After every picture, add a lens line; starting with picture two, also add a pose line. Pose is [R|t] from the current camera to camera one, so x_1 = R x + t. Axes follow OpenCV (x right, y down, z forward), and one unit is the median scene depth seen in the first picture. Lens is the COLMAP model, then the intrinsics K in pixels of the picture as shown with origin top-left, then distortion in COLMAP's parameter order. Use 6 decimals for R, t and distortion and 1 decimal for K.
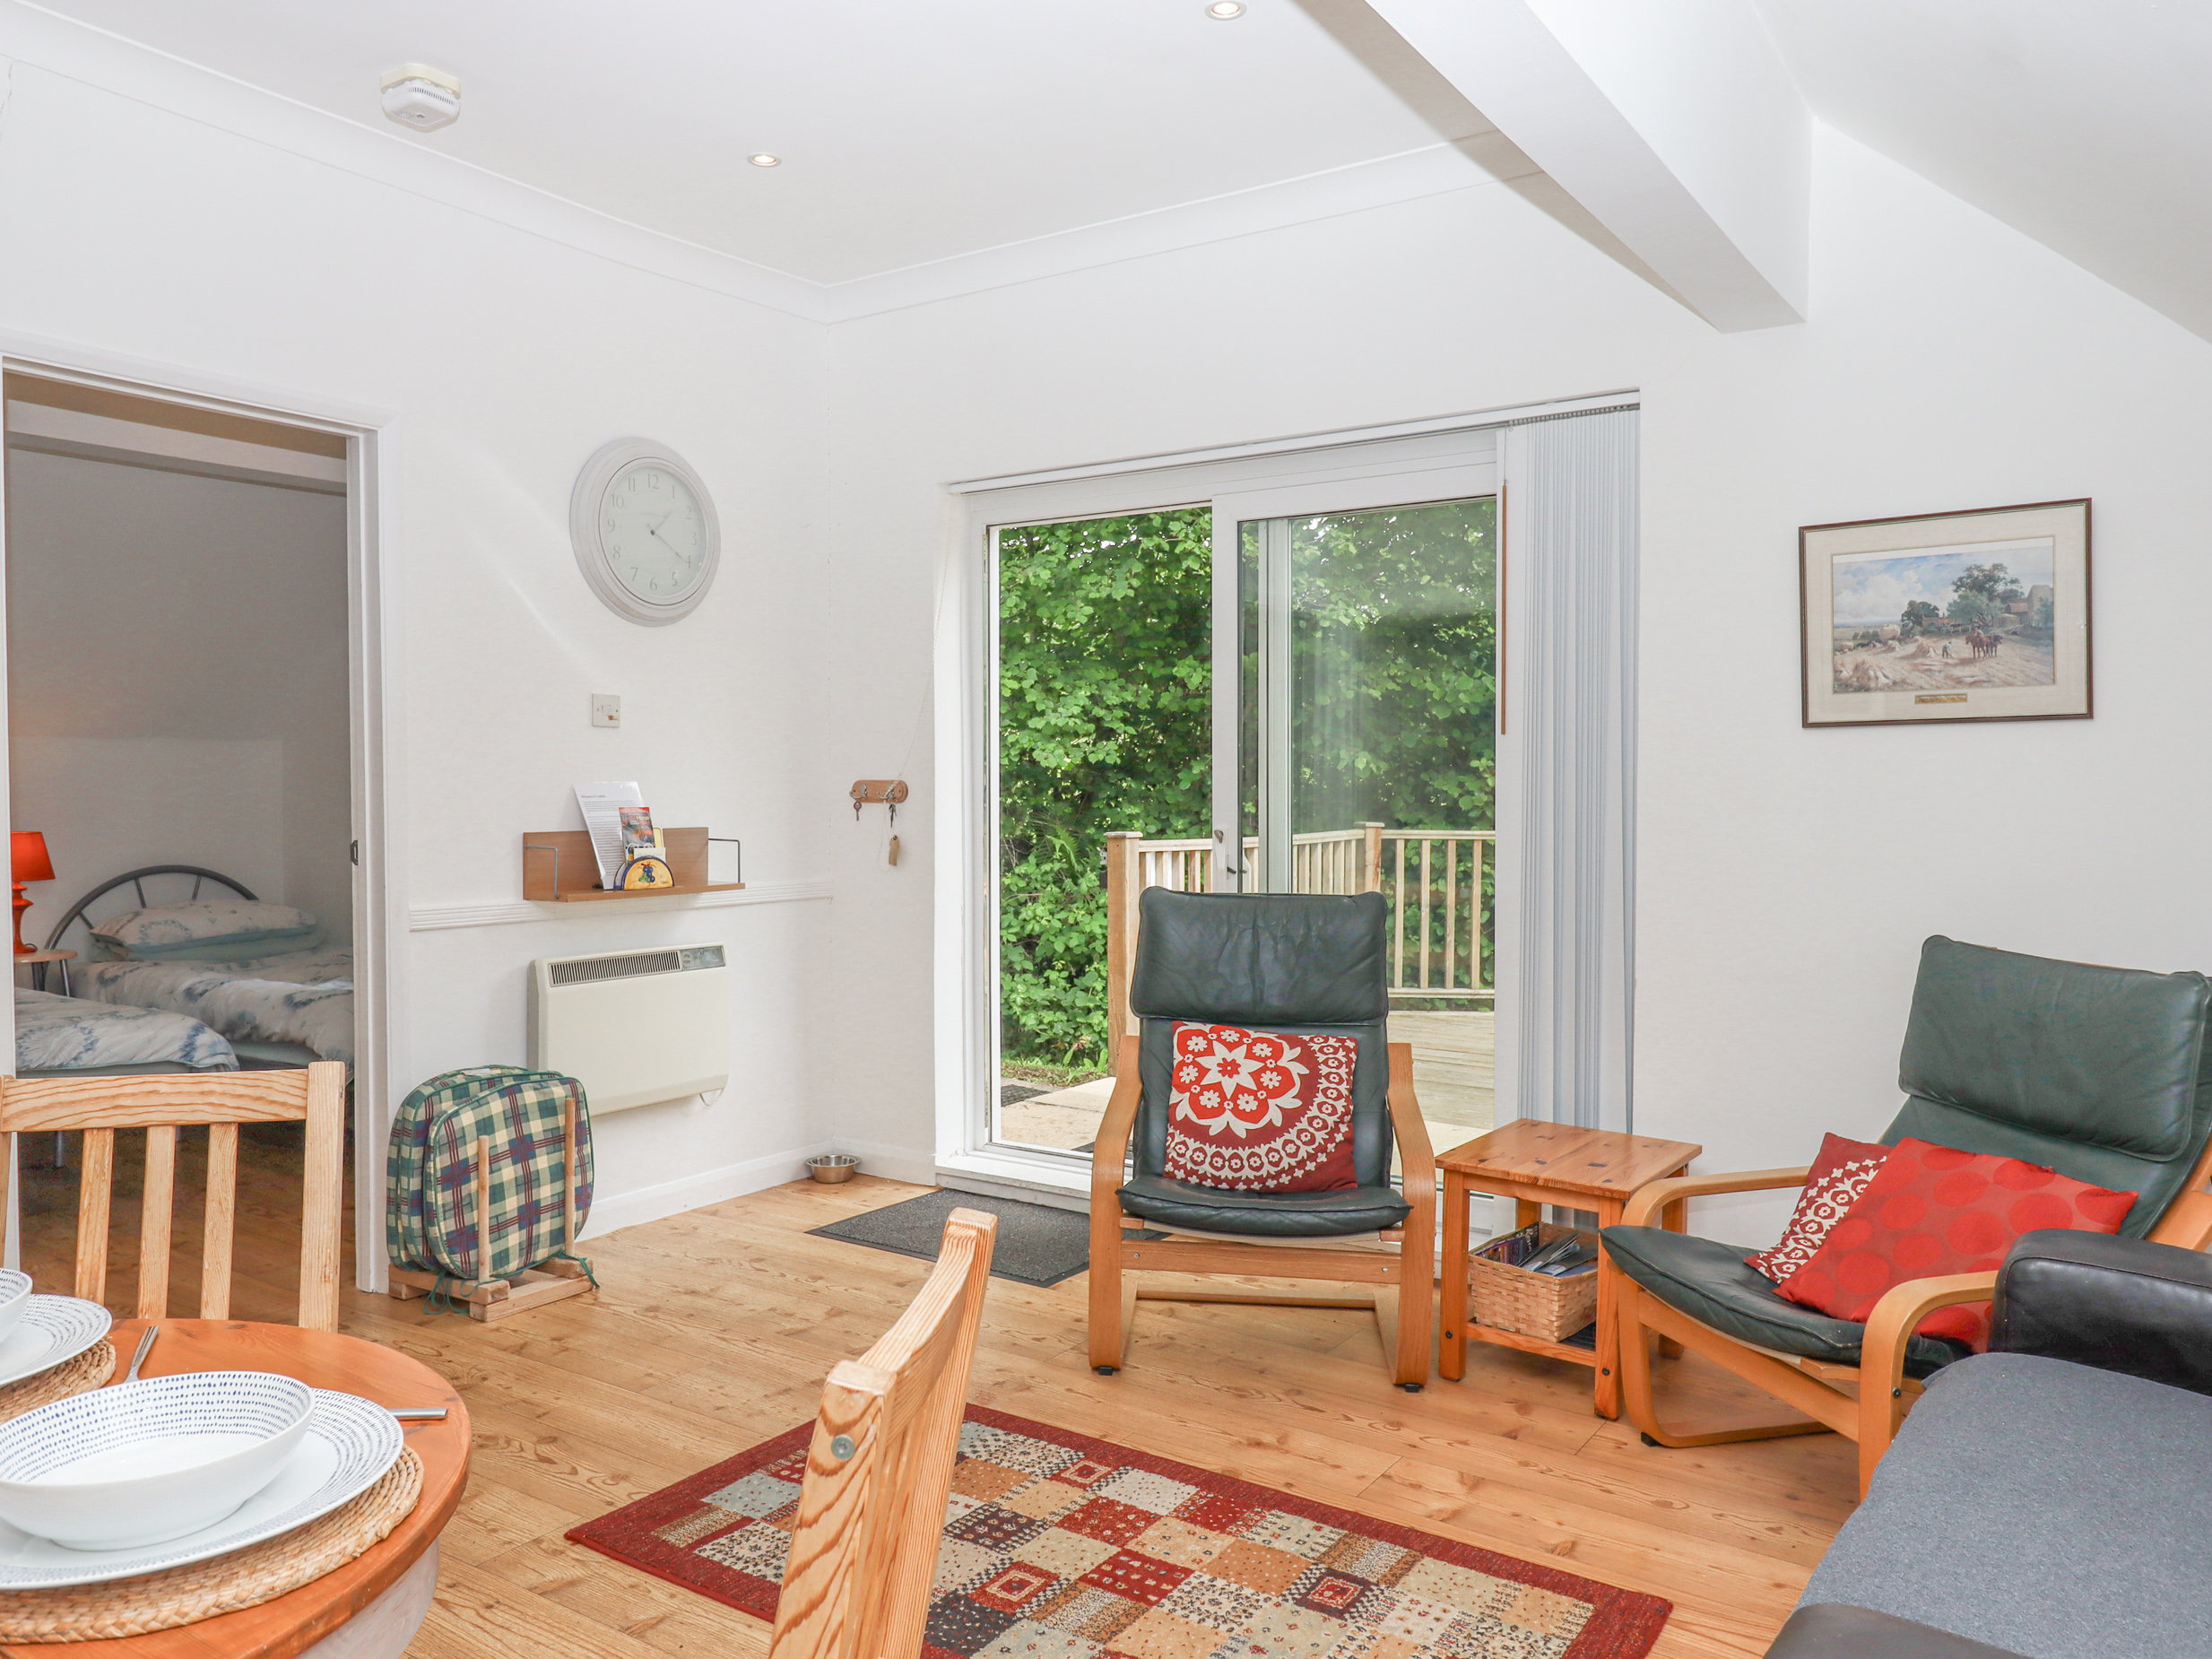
lens RADIAL K [[1593.1, 0, 1097.4], [0, 1593.1, 829.5], [0, 0, 1]] dist [0.009175, -0.000182]
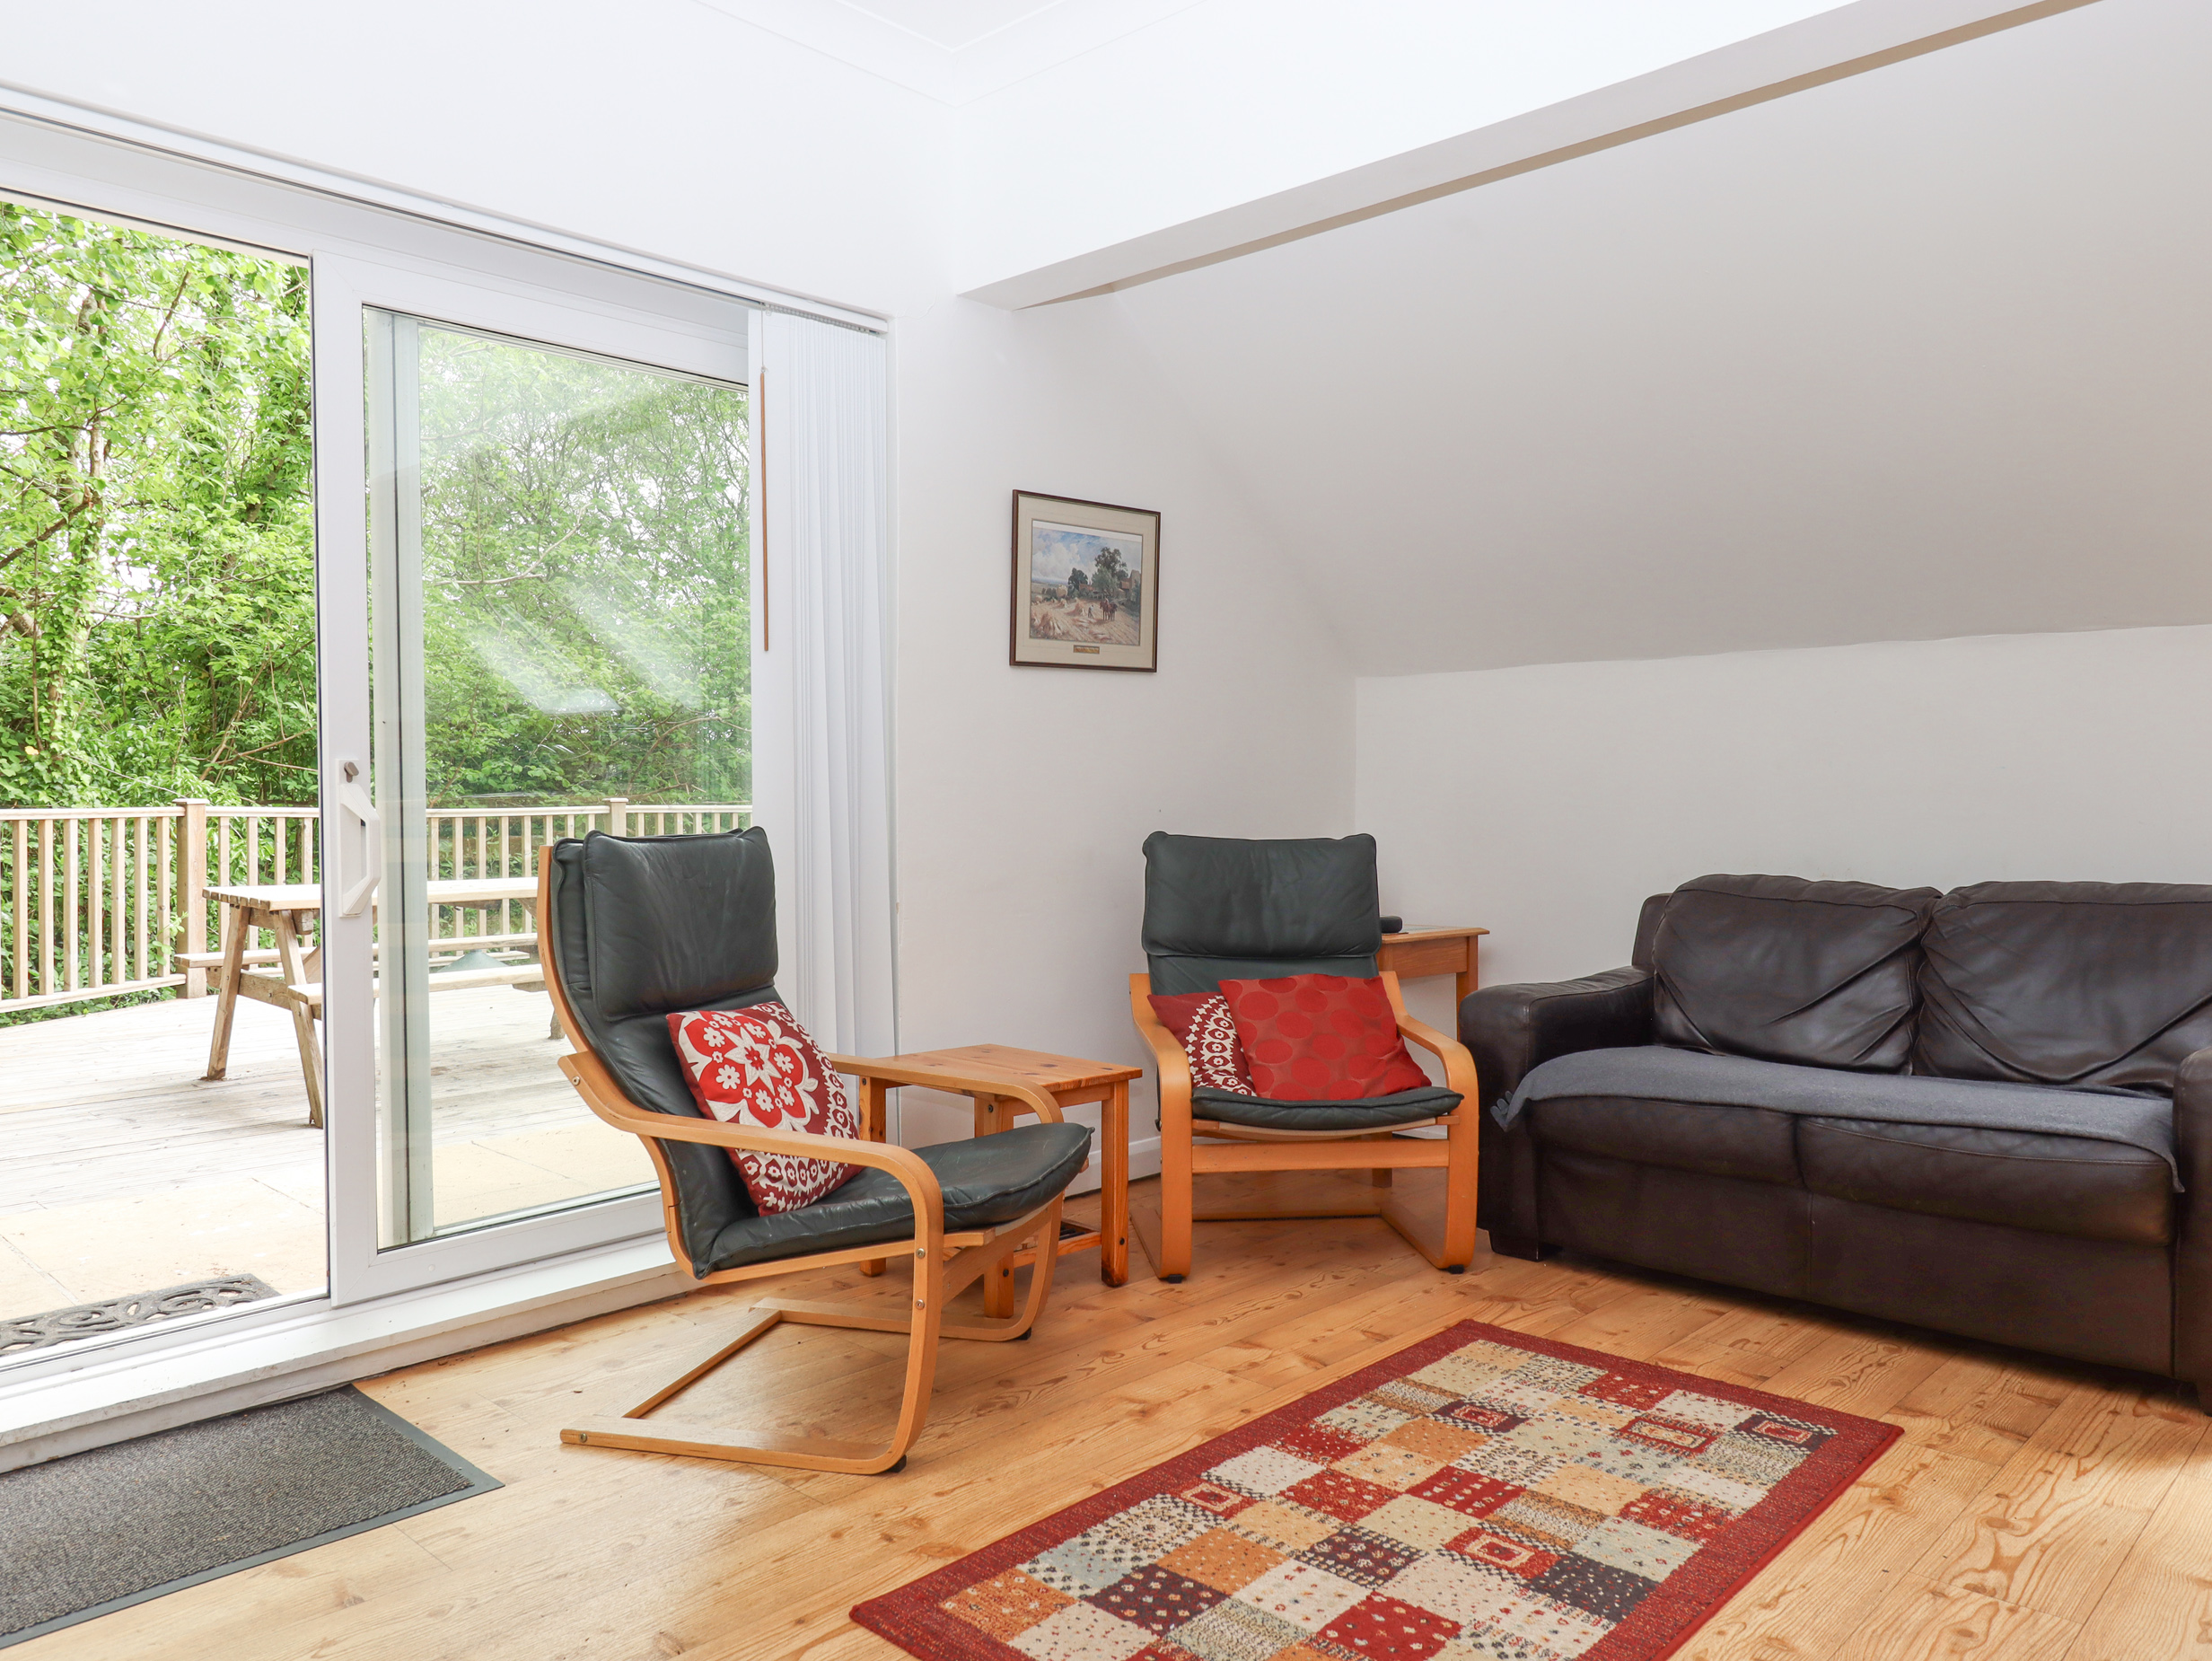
lens RADIAL K [[1593.0, 0, 1097.4], [0, 1593.0, 830.5], [0, 0, 1]] dist [0.009175, -0.000182]
pose [[0.161016, -0.030668, 0.986475, -0.807102], [0.029785, 0.999213, 0.026202, 0.031764], [-0.986502, 0.025163, 0.161802, 0.895356]]
